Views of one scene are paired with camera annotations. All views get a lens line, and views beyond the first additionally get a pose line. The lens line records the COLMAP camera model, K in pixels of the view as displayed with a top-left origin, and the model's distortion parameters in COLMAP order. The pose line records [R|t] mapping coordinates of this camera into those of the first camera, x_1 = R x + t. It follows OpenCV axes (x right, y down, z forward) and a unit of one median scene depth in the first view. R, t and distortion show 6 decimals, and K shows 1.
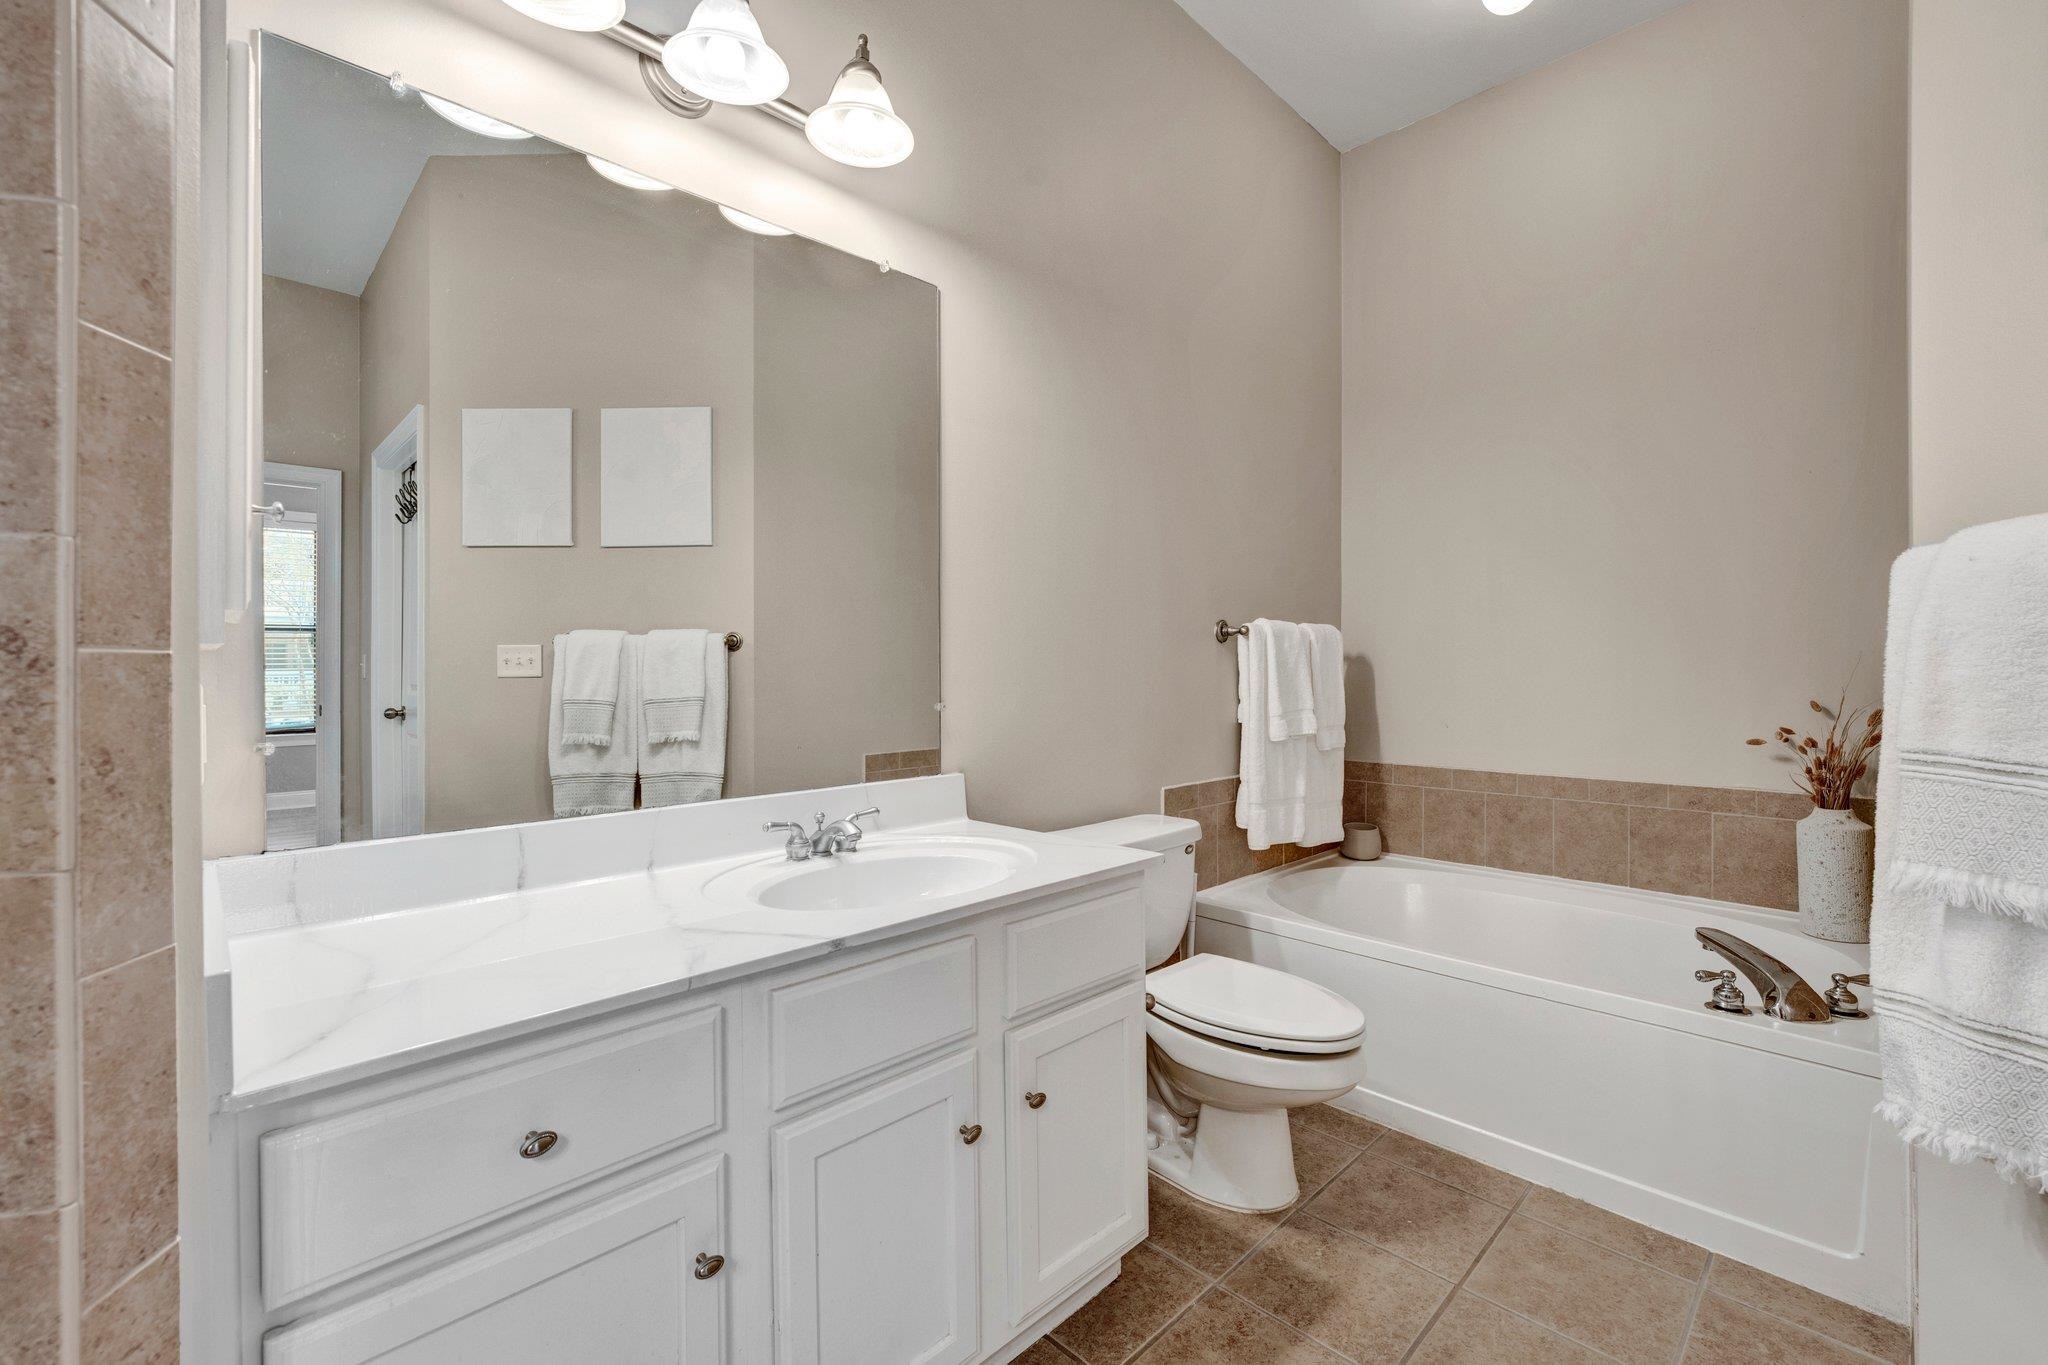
lens RADIAL K [[875.9, 0, 1030.4], [0, 875.9, 668.8], [0, 0, 1]] dist [-0.004977, -0.000288]
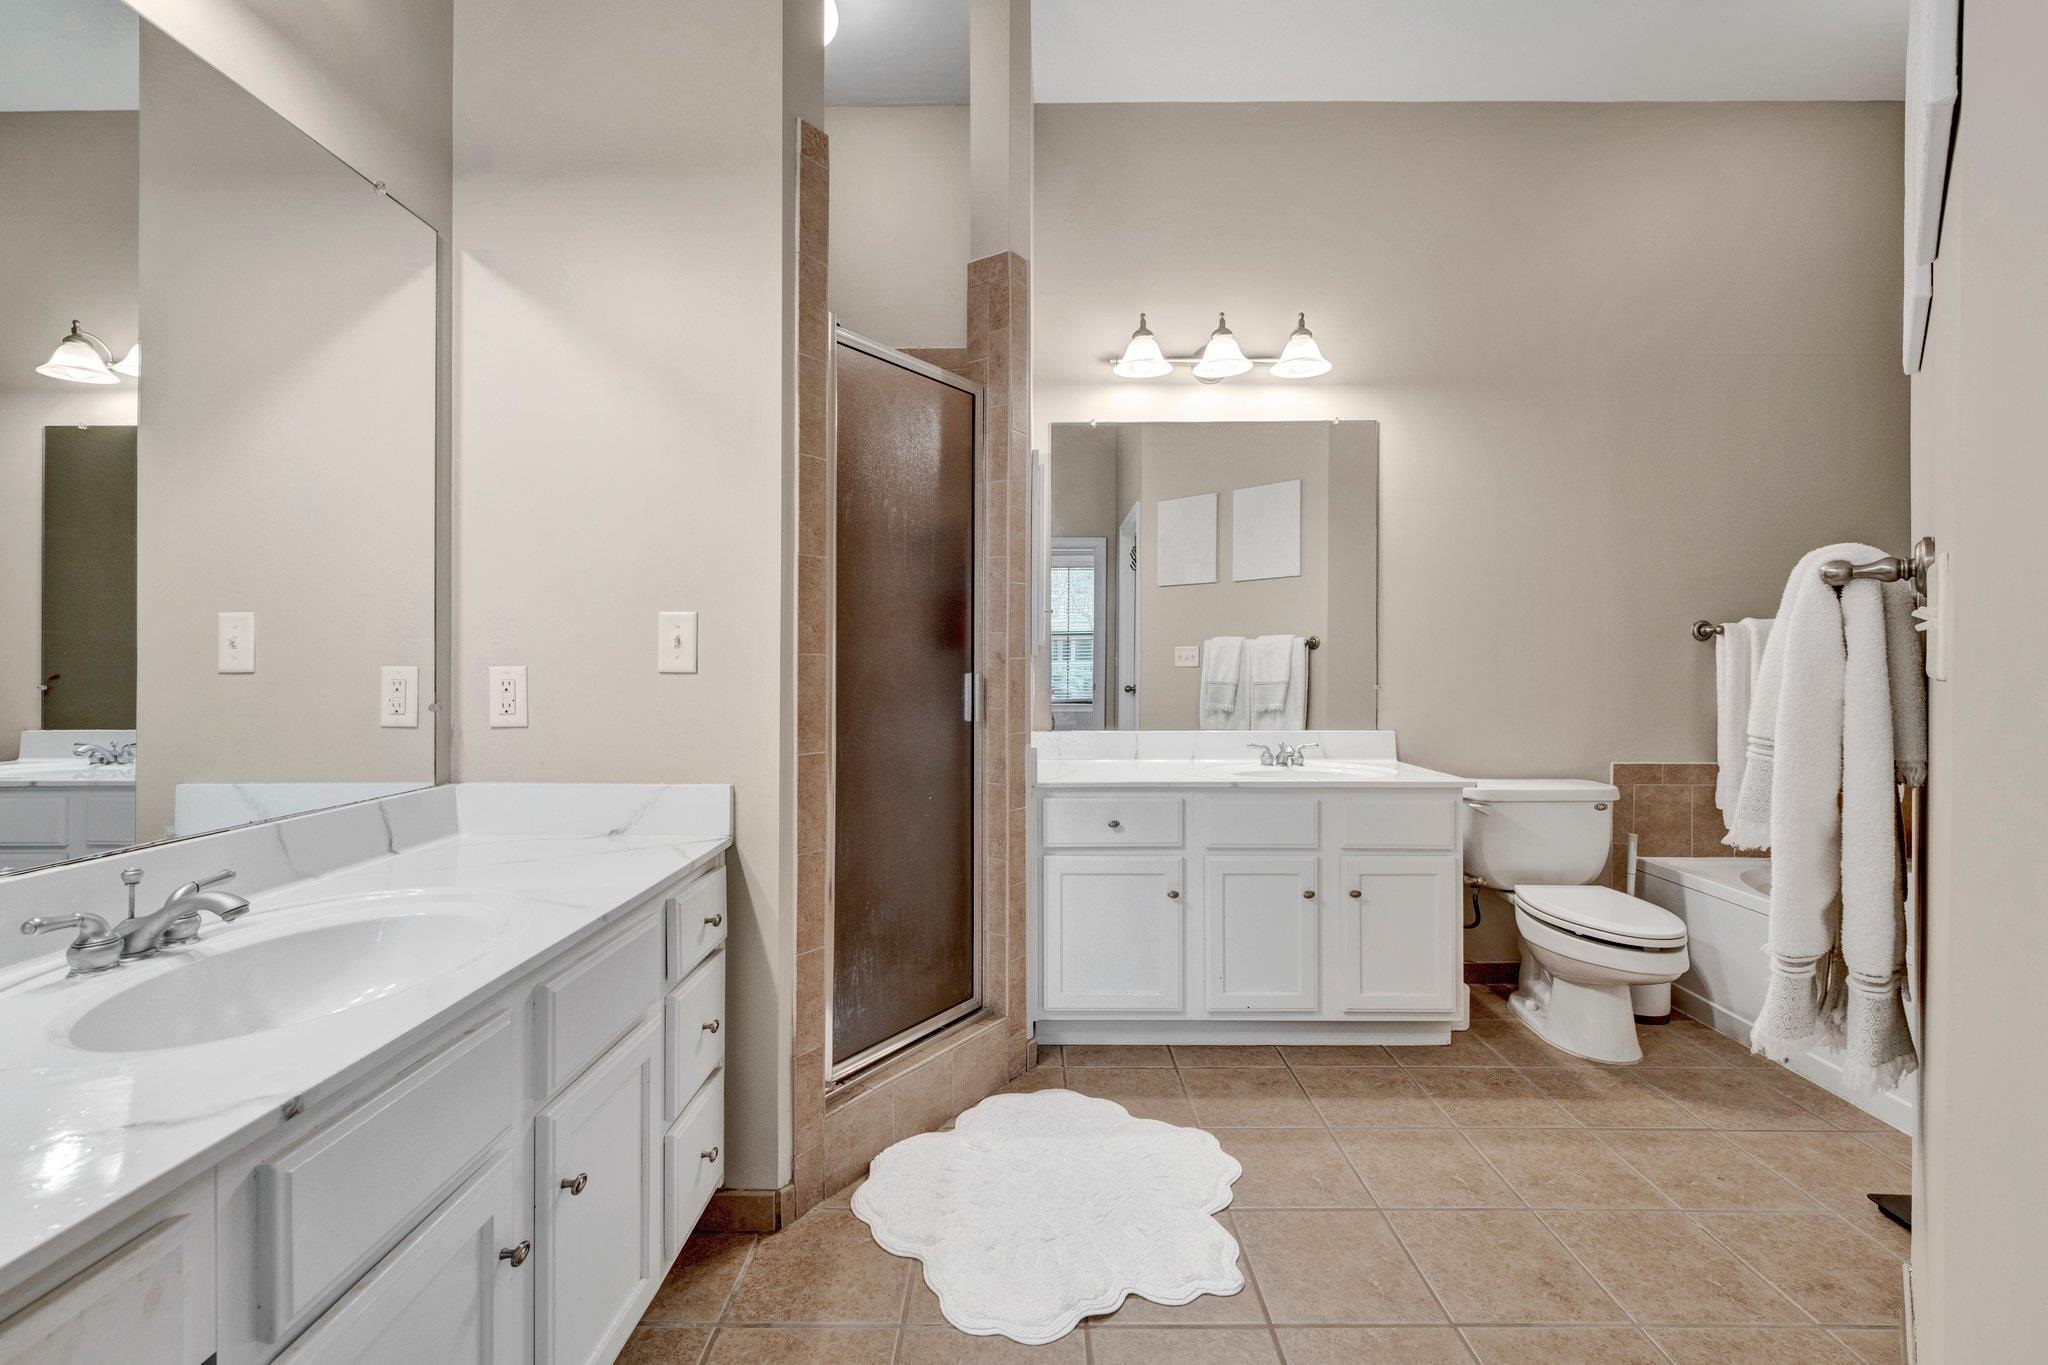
lens RADIAL K [[875.9, 0, 1030.4], [0, 875.9, 668.8], [0, 0, 1]] dist [-0.004977, -0.000288]
pose [[0.710191, 0.009929, -0.703939, 0.478268], [-0.003784, 0.999940, 0.010286, -0.003164], [0.703999, -0.004642, 0.710186, -0.472228]]
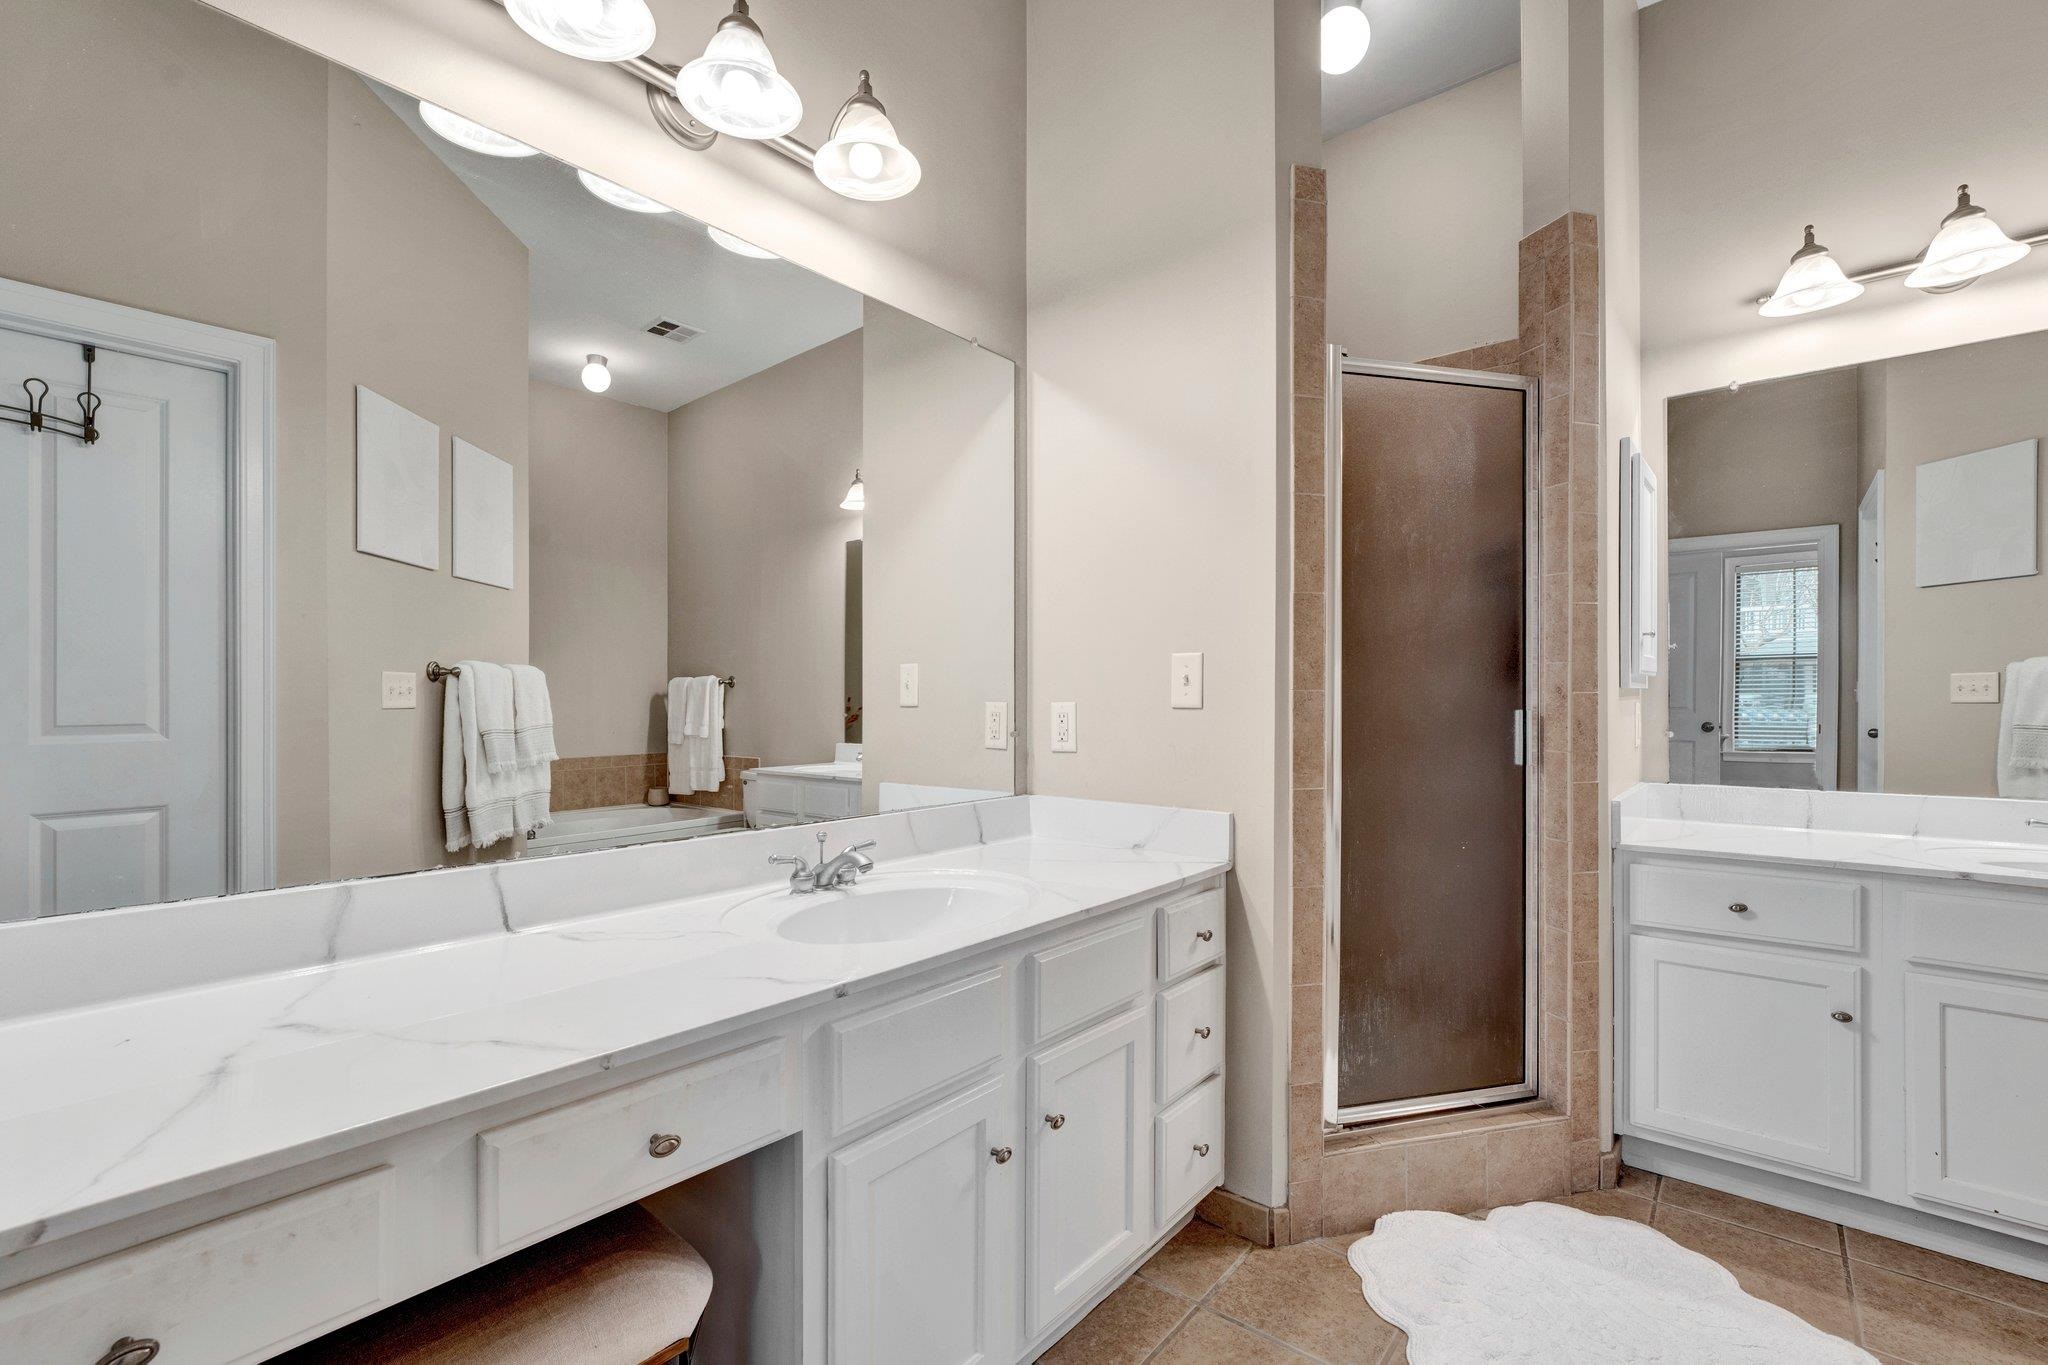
lens RADIAL K [[896.5, 0, 1023.5], [0, 896.5, 702.3], [0, 0, 1]] dist [-0.006810, -0.000179]
pose [[0.095887, 0.009250, -0.995349, 0.566708], [0.001398, 0.999955, 0.009428, -0.004530], [0.995391, -0.002295, 0.095870, -0.387797]]
